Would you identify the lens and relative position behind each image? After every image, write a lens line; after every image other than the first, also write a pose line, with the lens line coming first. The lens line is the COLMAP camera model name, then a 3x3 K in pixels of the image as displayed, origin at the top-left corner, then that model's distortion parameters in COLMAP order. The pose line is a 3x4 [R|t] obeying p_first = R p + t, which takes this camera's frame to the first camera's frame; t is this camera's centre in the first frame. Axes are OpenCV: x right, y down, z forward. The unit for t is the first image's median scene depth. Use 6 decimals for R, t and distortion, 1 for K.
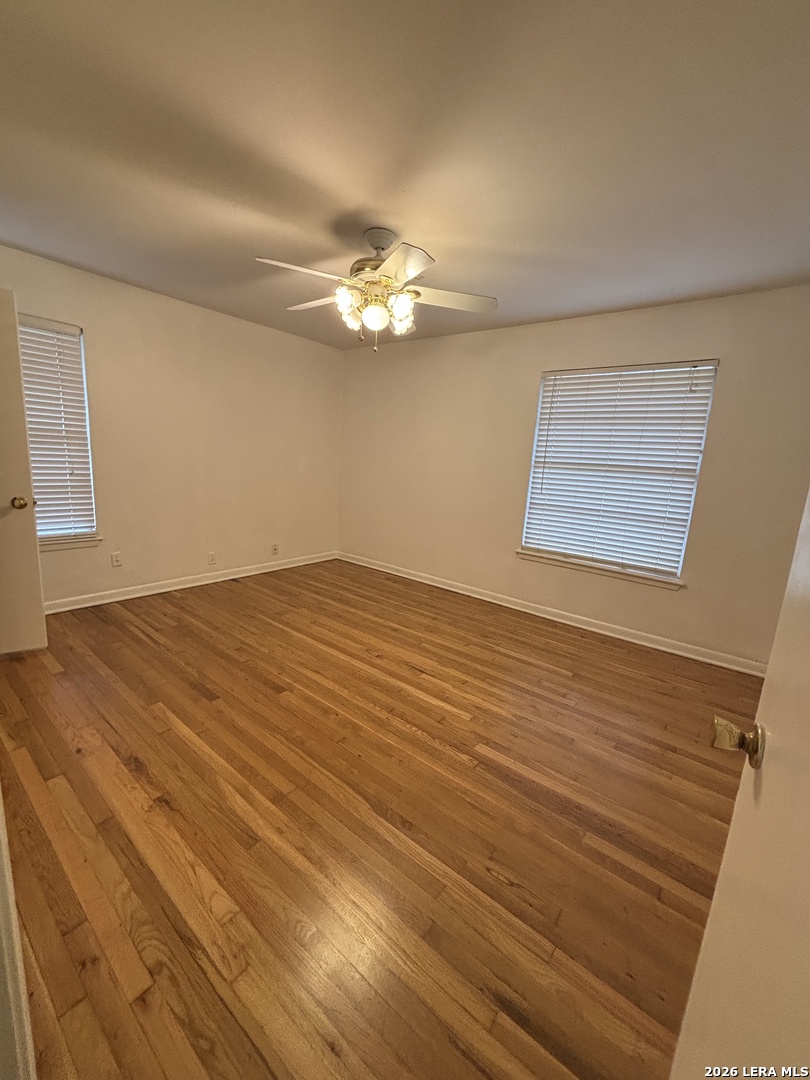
lens RADIAL K [[436.9, 0, 405.0], [0, 436.9, 540.0], [0, 0, 1]] dist [0.001766, 0.000272]
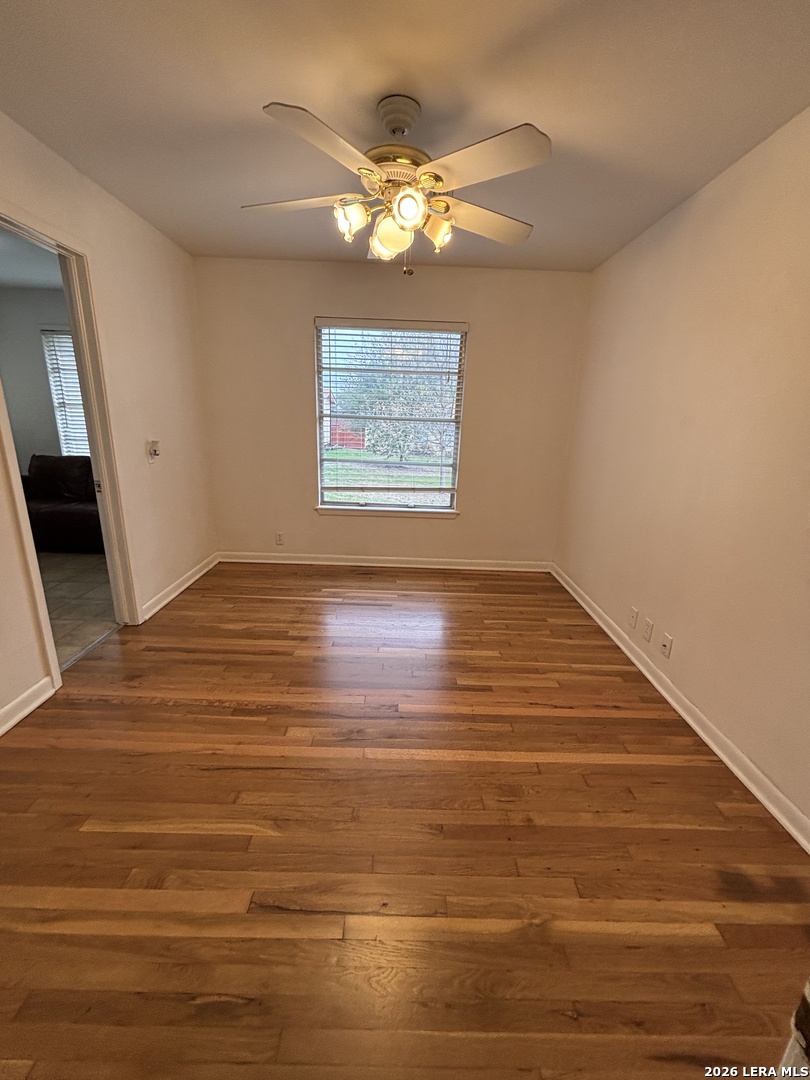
lens RADIAL K [[427.5, 0, 404.2], [0, 427.5, 544.5], [0, 0, 1]] dist [0.000434, 0.000047]
pose [[0.773647, -0.213176, 0.596679, -0.444777], [0.129389, 0.975013, 0.180579, -0.098693], [-0.620265, -0.062501, 0.781899, 0.321278]]
